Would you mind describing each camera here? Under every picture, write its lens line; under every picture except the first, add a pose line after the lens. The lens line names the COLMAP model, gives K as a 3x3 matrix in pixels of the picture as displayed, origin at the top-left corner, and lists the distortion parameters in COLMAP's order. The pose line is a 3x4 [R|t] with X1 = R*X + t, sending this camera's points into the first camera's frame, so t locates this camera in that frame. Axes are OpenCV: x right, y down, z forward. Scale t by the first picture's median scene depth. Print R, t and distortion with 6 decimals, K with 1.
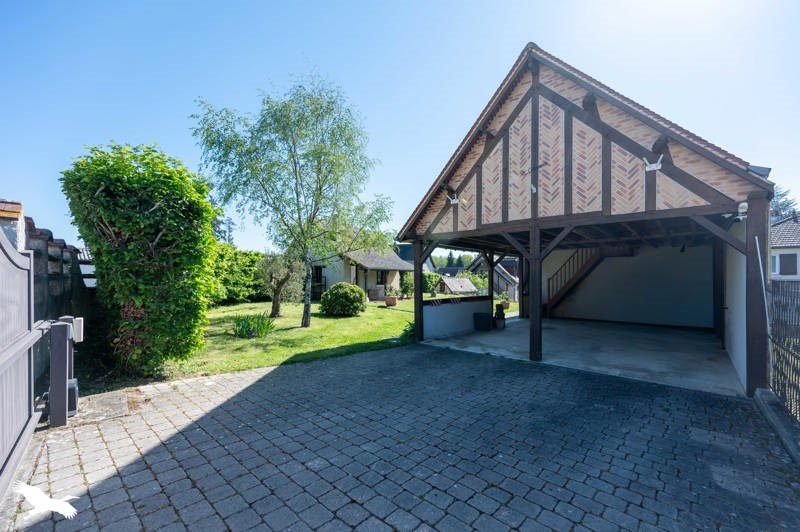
lens RADIAL K [[335.6, 0, 400.0], [0, 335.6, 266.0], [0, 0, 1]] dist [0.000170, 0.000000]
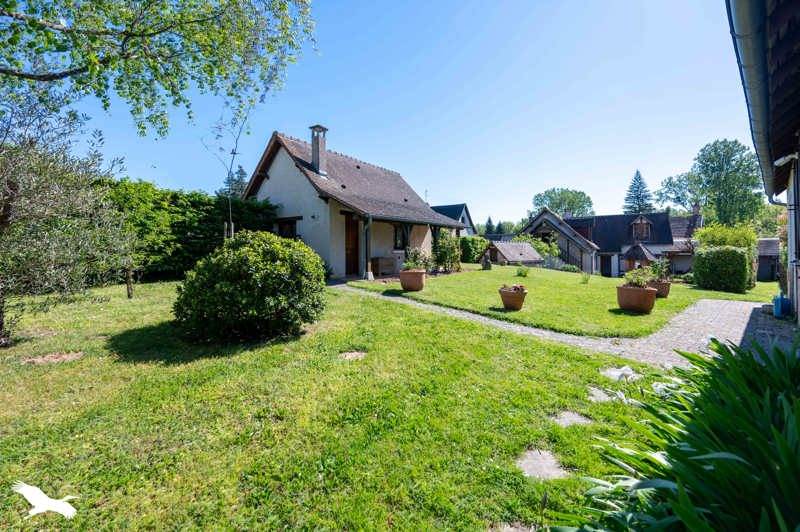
lens RADIAL K [[335.6, 0, 400.0], [0, 335.6, 266.0], [0, 0, 1]] dist [0.000170, 0.000000]
pose [[0.994711, -0.004308, -0.102626, 0.004078], [0.013184, 0.996211, 0.085967, 0.033878], [0.101867, -0.086866, 0.990998, 0.411858]]
